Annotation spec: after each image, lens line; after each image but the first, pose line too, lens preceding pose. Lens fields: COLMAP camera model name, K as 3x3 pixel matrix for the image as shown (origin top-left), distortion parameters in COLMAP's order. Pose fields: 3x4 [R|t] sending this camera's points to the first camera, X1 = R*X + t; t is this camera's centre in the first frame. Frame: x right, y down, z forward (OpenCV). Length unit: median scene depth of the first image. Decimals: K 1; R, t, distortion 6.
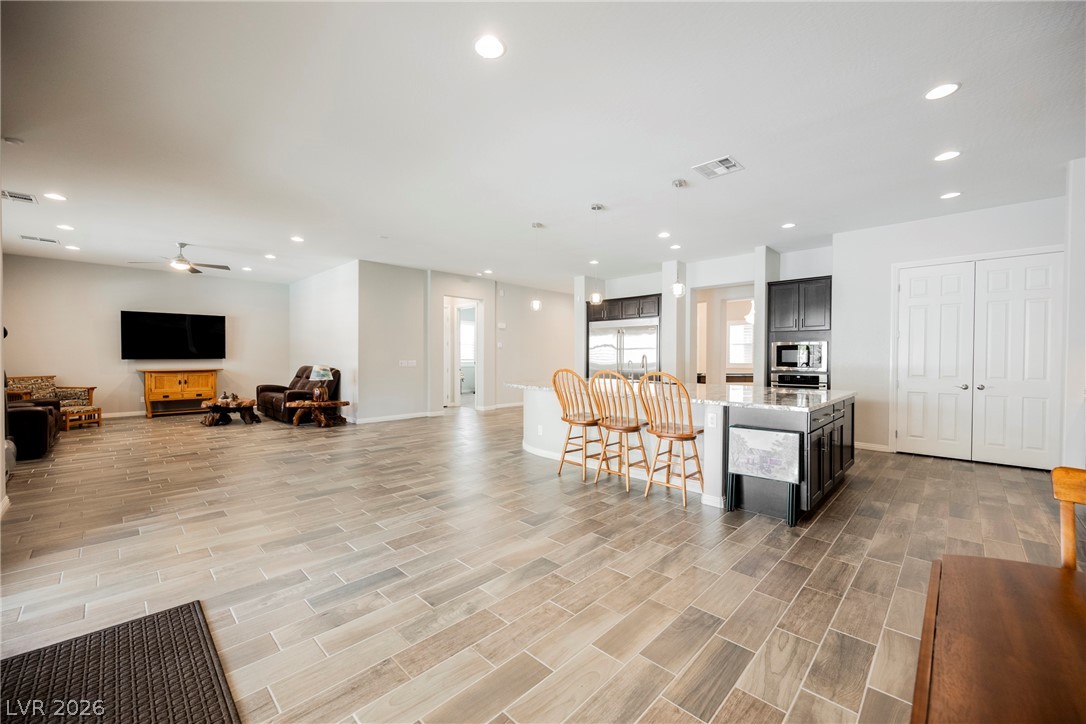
lens RADIAL K [[421.9, 0, 543.0], [0, 421.9, 362.0], [0, 0, 1]] dist [-0.000708, -0.000158]
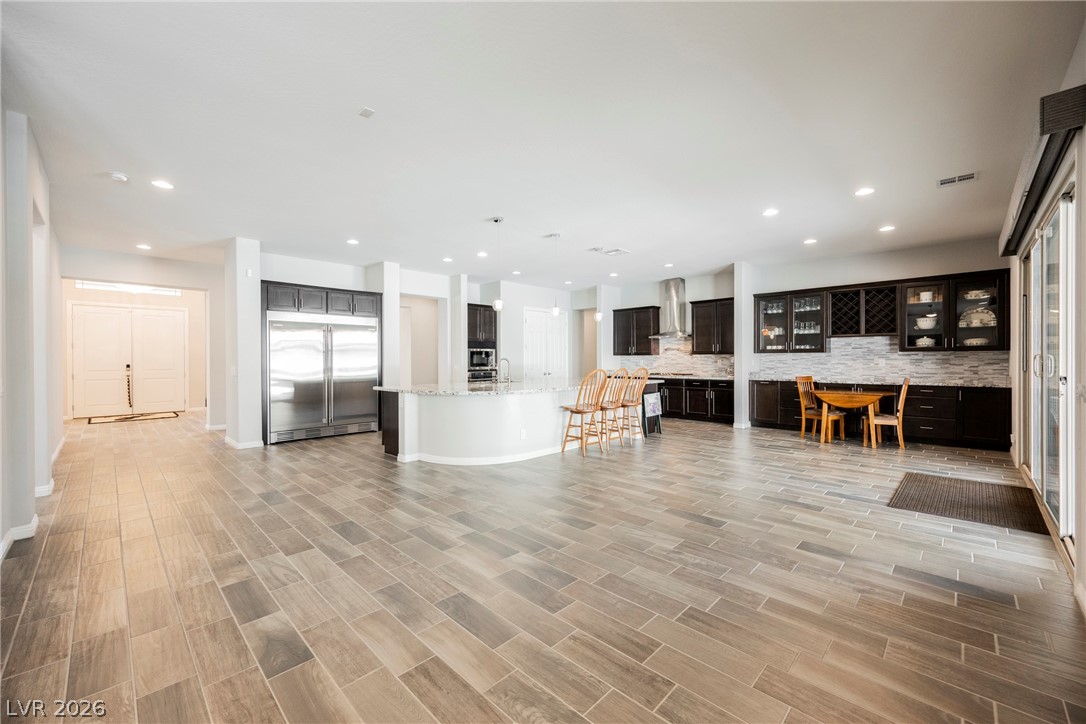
lens RADIAL K [[433.8, 0, 543.0], [0, 433.8, 362.0], [0, 0, 1]] dist [-0.000664, -0.000290]
pose [[0.008508, -0.009324, 0.999920, -1.491226], [0.020550, 0.999747, 0.009147, -0.023806], [-0.999753, 0.020470, 0.008698, 1.375632]]
